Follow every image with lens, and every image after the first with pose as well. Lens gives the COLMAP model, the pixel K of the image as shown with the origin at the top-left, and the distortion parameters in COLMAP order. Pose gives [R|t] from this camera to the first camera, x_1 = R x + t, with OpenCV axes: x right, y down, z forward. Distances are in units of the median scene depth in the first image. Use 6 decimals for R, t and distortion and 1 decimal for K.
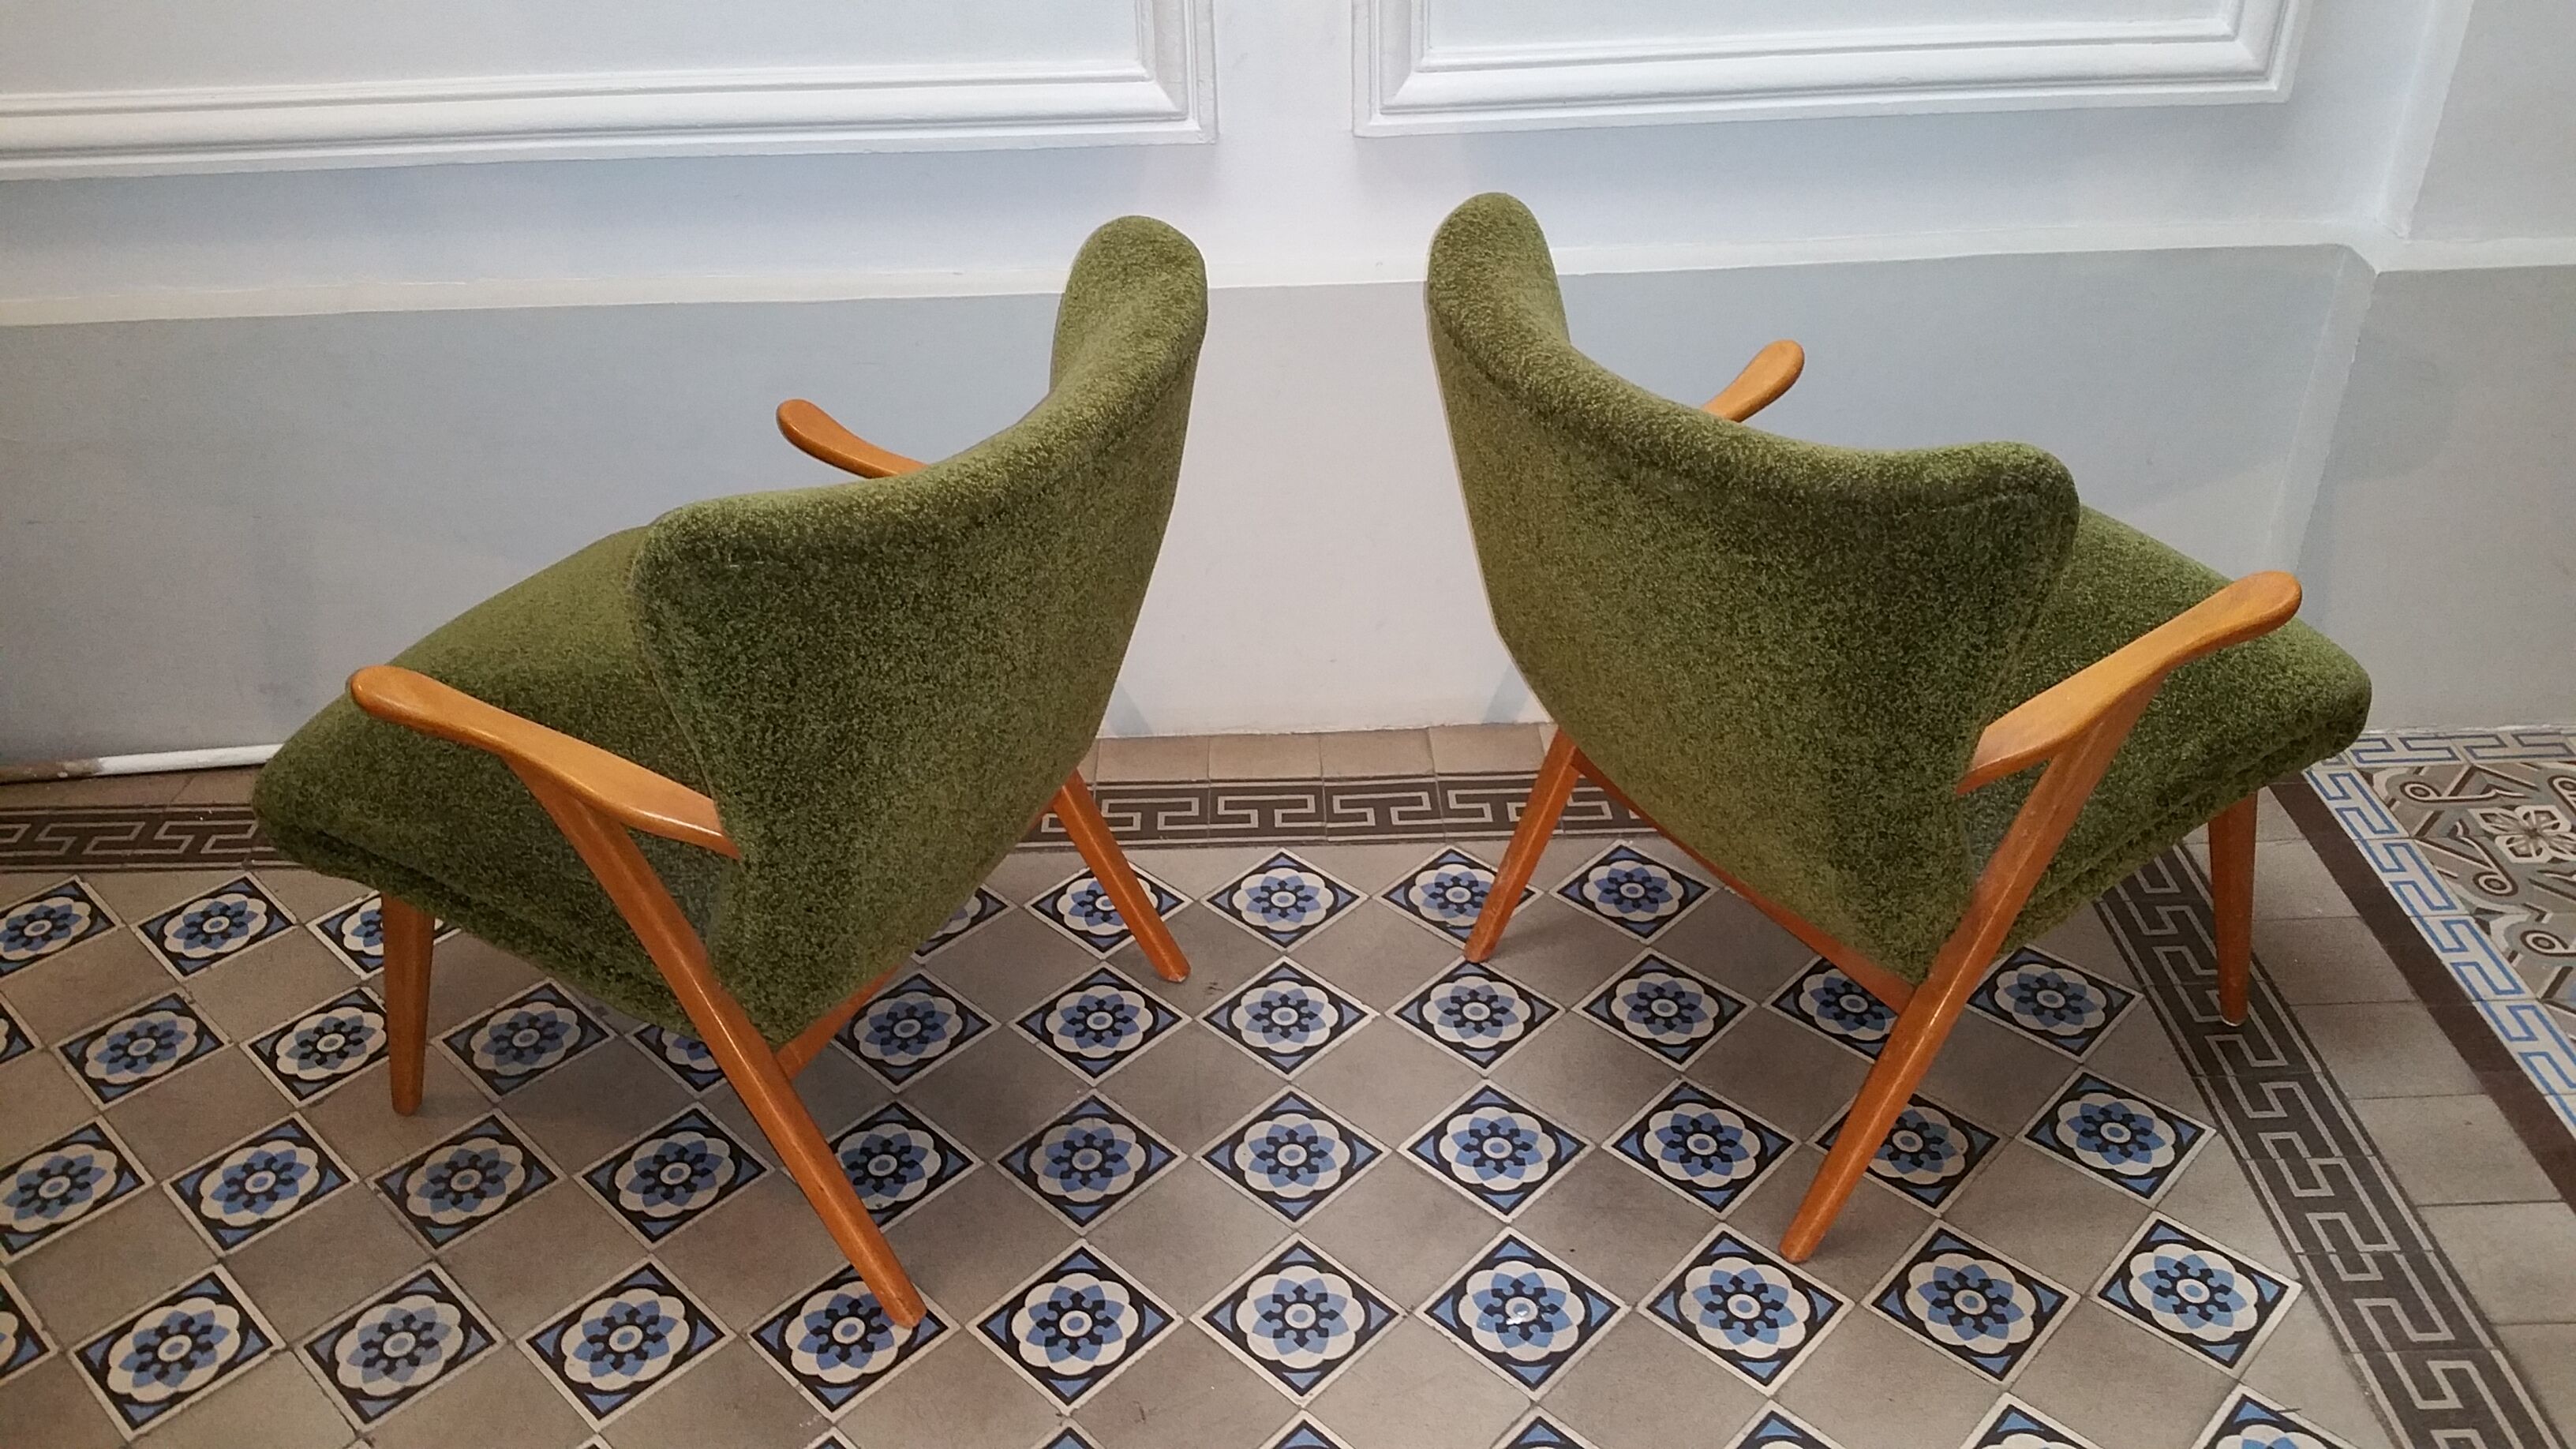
lens RADIAL K [[2090.8, 0, 1282.3], [0, 2090.8, 711.1], [0, 0, 1]] dist [0.129327, -0.235014]
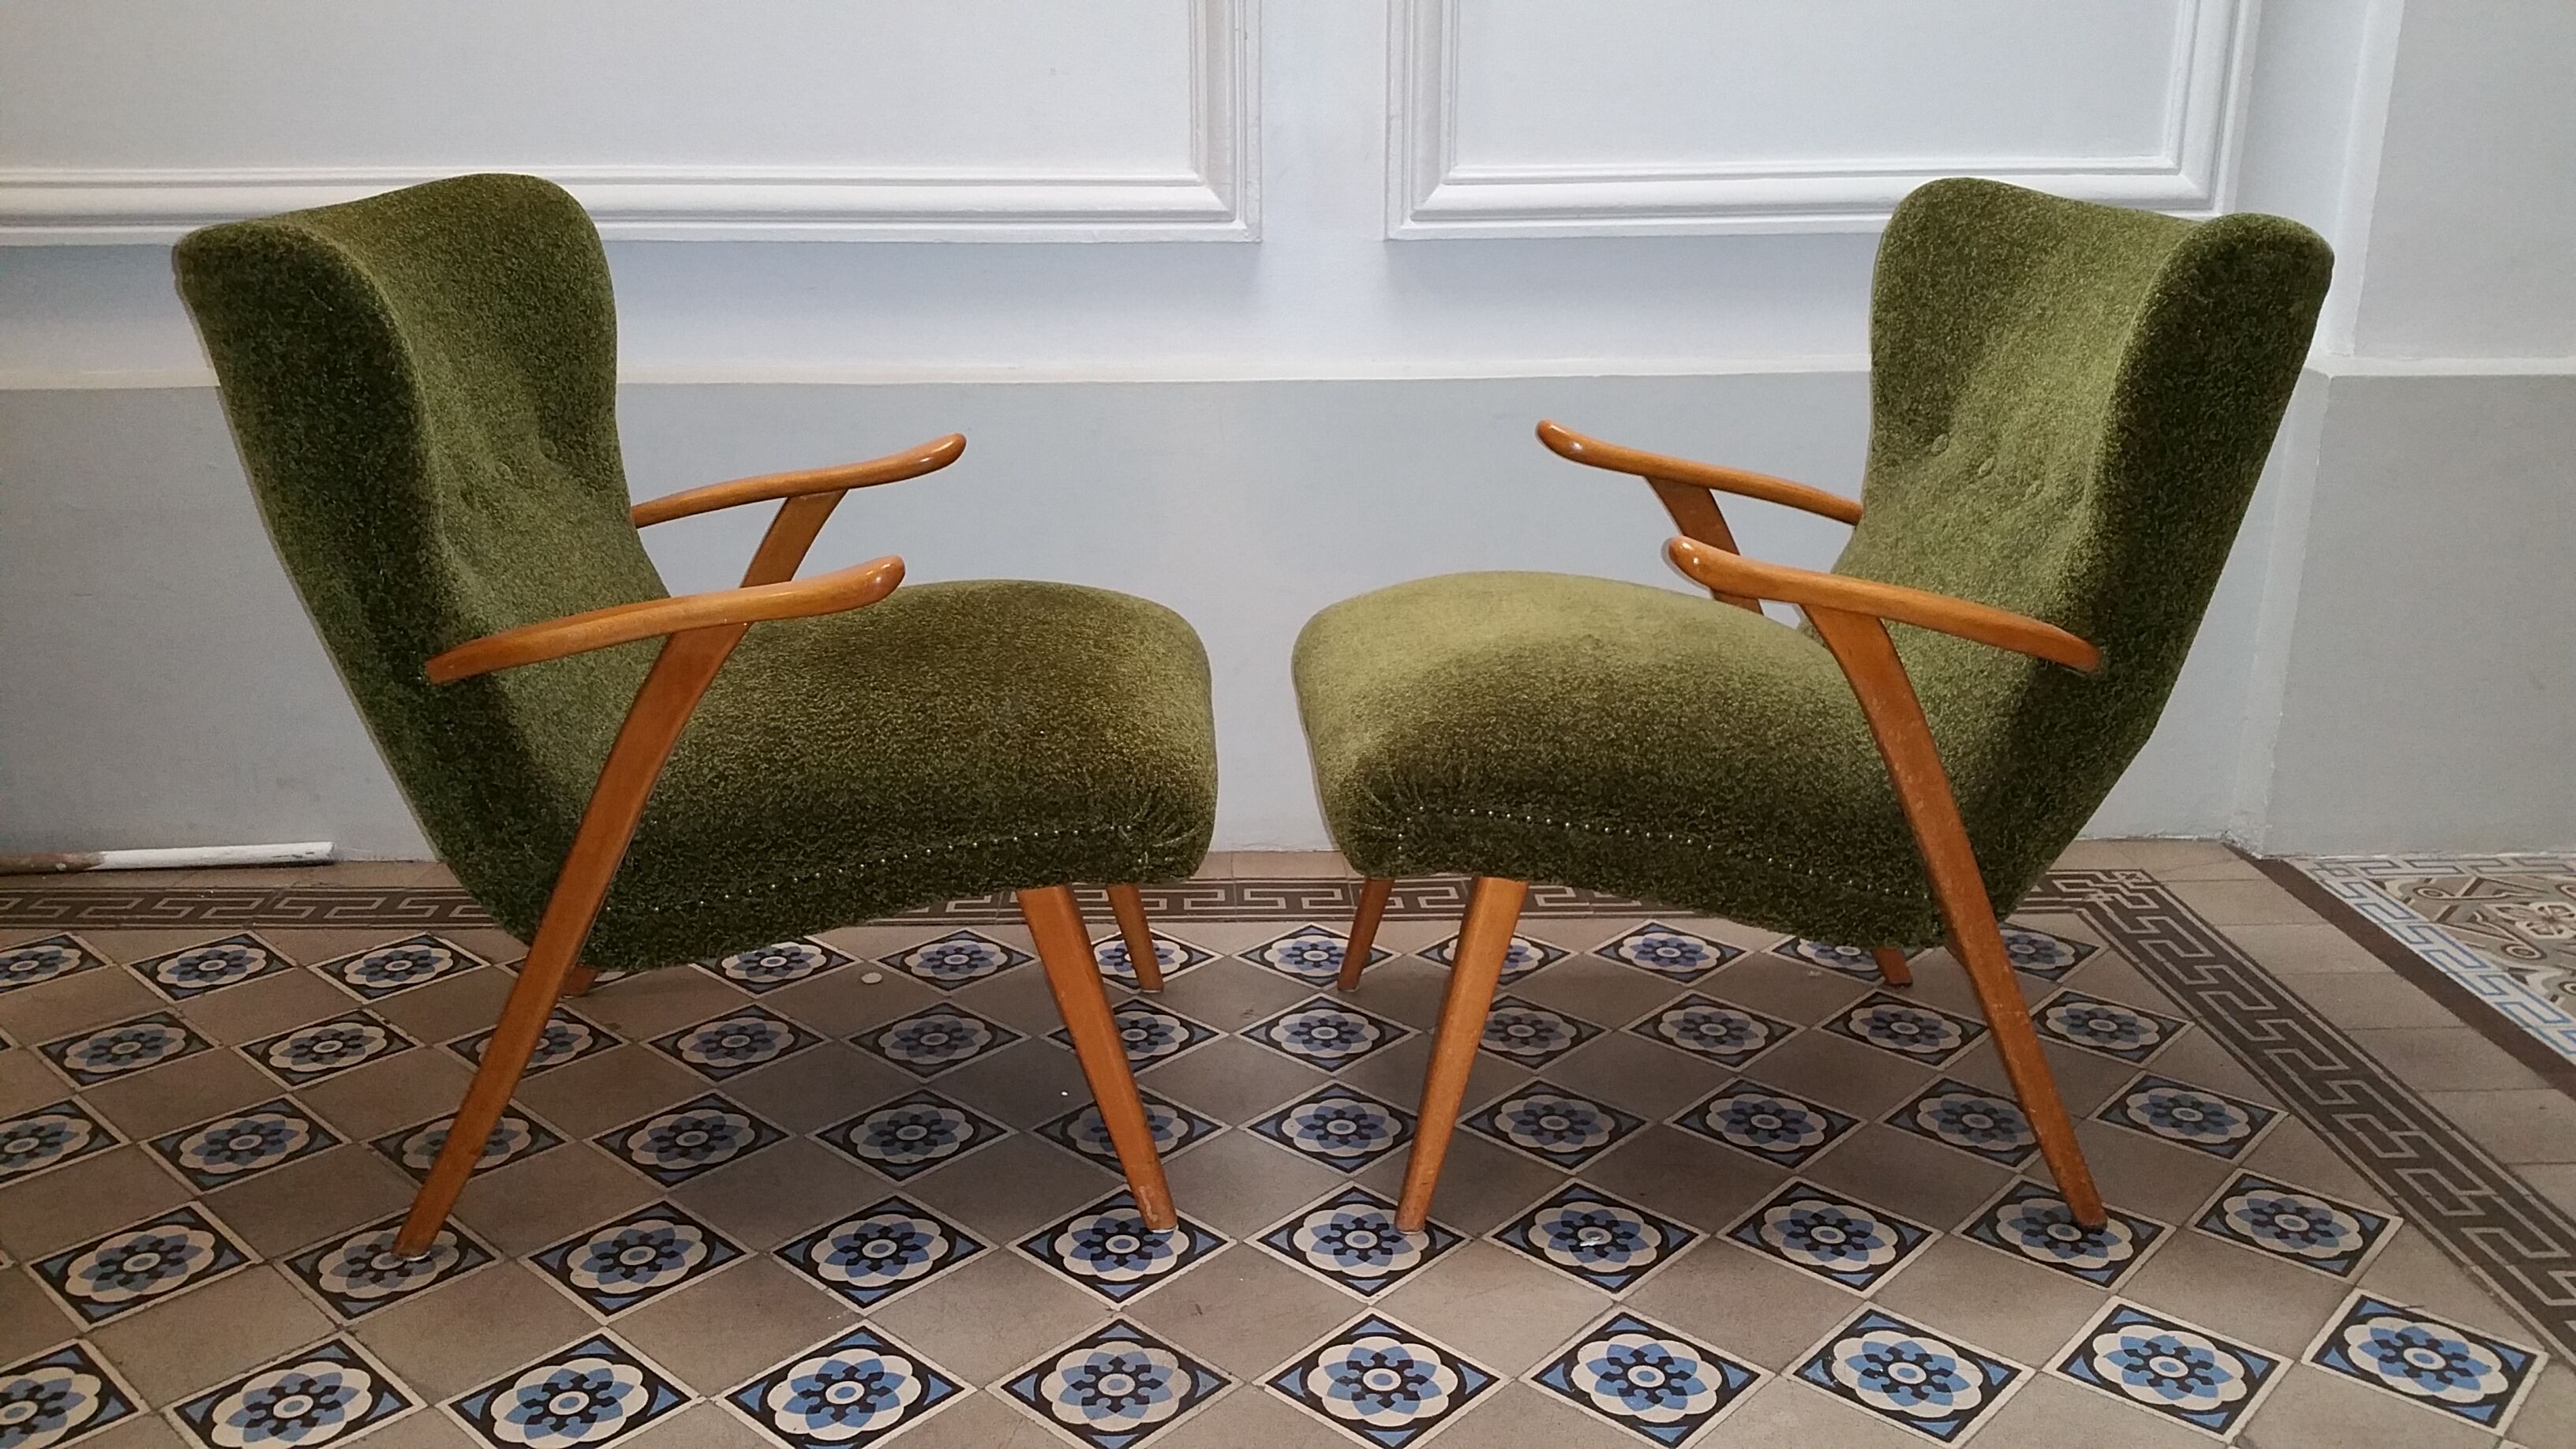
lens RADIAL K [[2090.8, 0, 1282.3], [0, 2090.8, 711.1], [0, 0, 1]] dist [0.129327, -0.235014]
pose [[0.999439, 0.016170, 0.029315, -0.053727], [-0.007280, 0.959642, -0.281129, 0.300761], [-0.032678, 0.280758, 0.959222, 0.029902]]
